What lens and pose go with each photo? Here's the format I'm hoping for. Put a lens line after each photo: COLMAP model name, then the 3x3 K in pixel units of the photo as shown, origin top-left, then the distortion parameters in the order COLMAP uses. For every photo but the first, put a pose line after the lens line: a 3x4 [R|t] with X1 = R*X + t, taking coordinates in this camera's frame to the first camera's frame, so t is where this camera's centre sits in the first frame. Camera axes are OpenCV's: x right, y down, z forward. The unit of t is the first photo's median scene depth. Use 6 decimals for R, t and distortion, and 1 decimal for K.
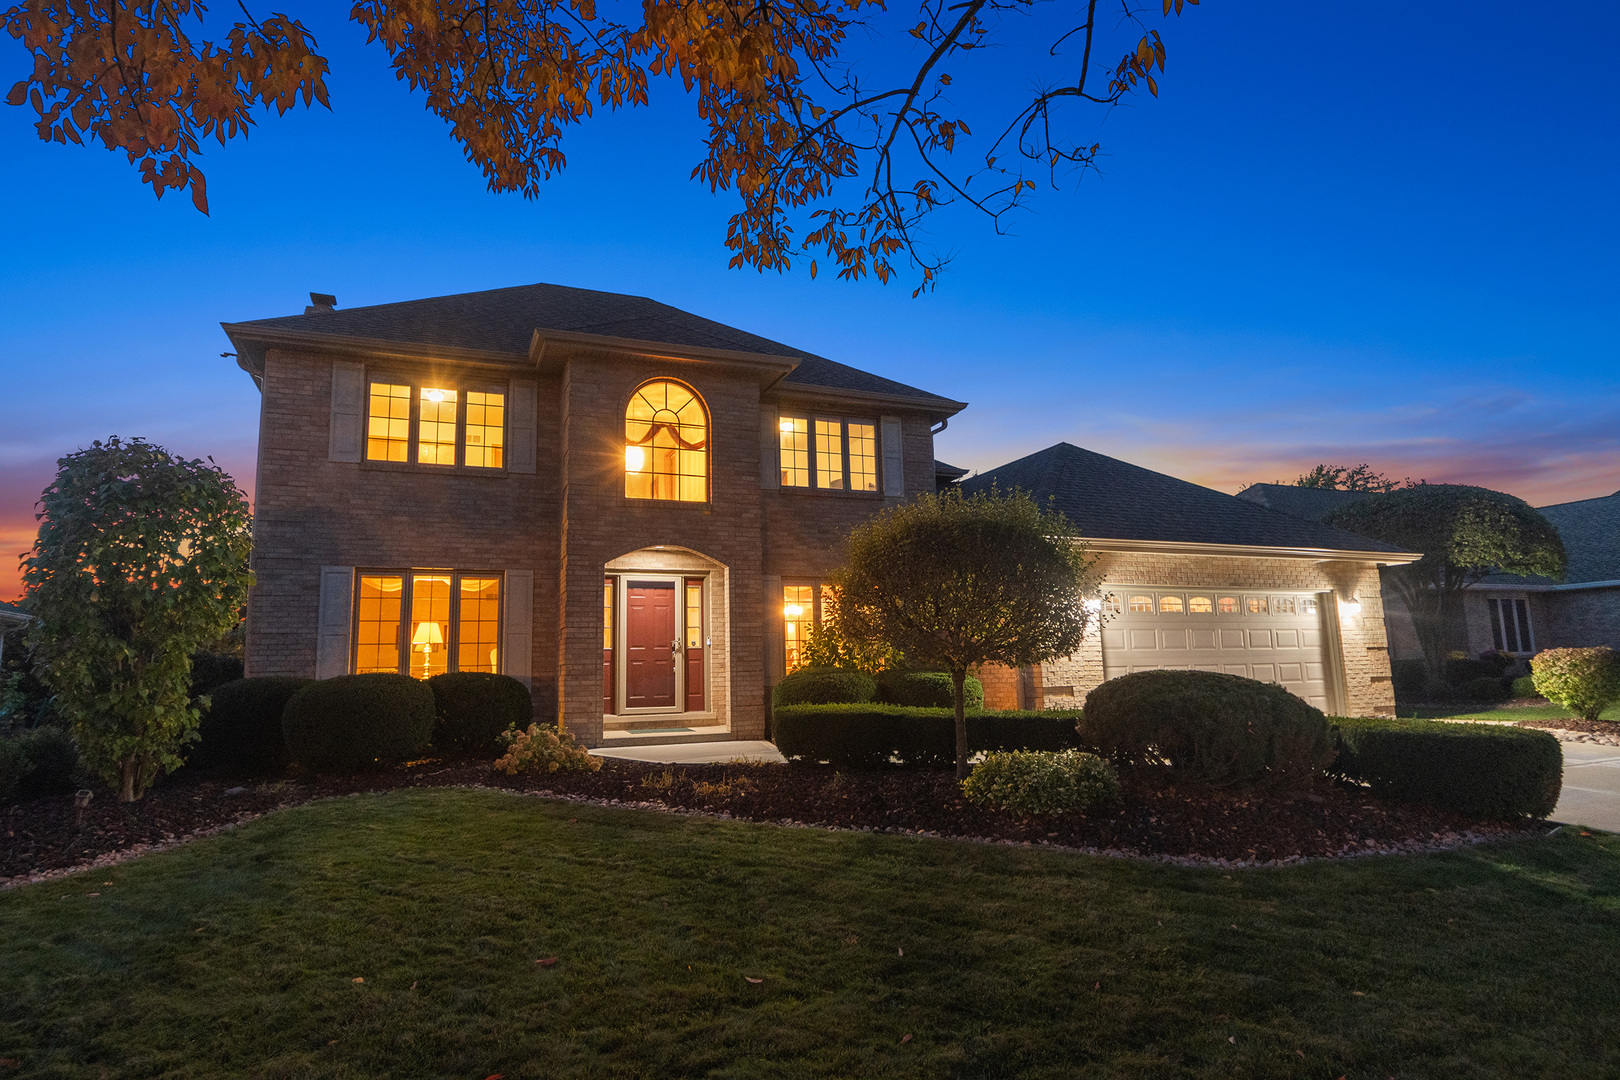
lens RADIAL K [[883.9, 0, 810.0], [0, 883.9, 540.0], [0, 0, 1]] dist [-0.000171, -0.000091]
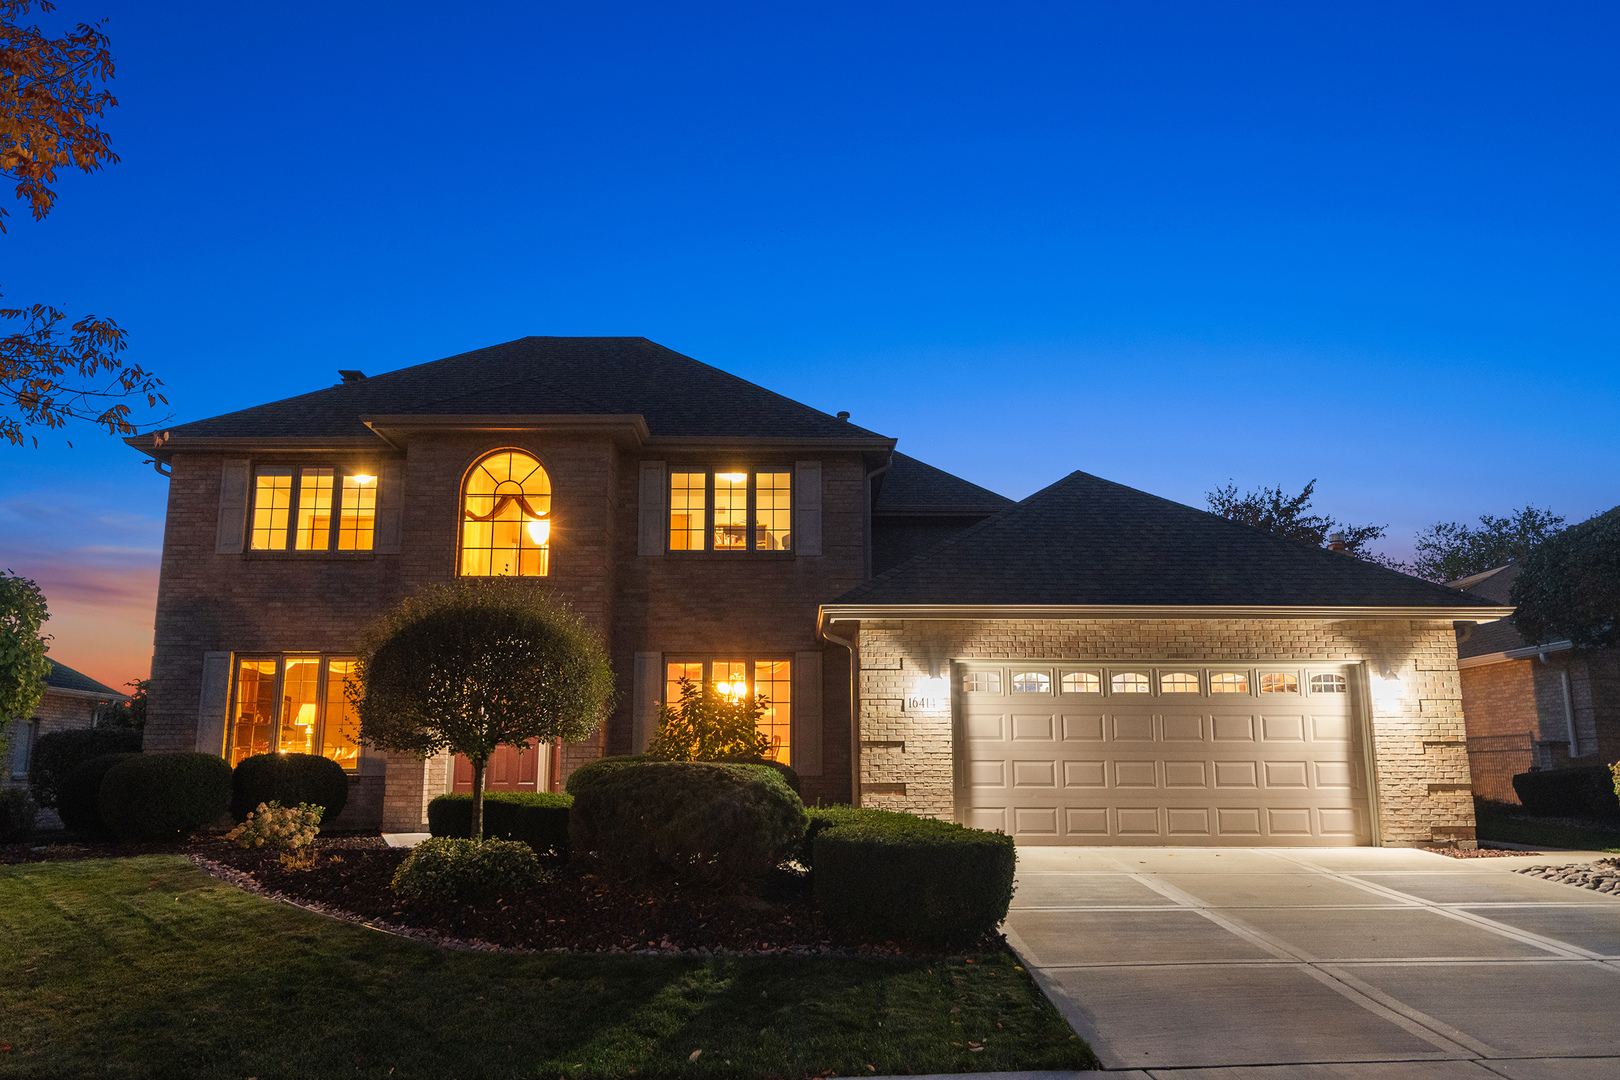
lens RADIAL K [[1181.9, 0, 810.0], [0, 1181.9, 540.0], [0, 0, 1]] dist [-0.001621, 0.000566]
pose [[0.930452, -0.047095, -0.363374, 0.600885], [0.033918, 0.998518, -0.042563, -0.018243], [0.364840, 0.027278, 0.930670, -0.070553]]
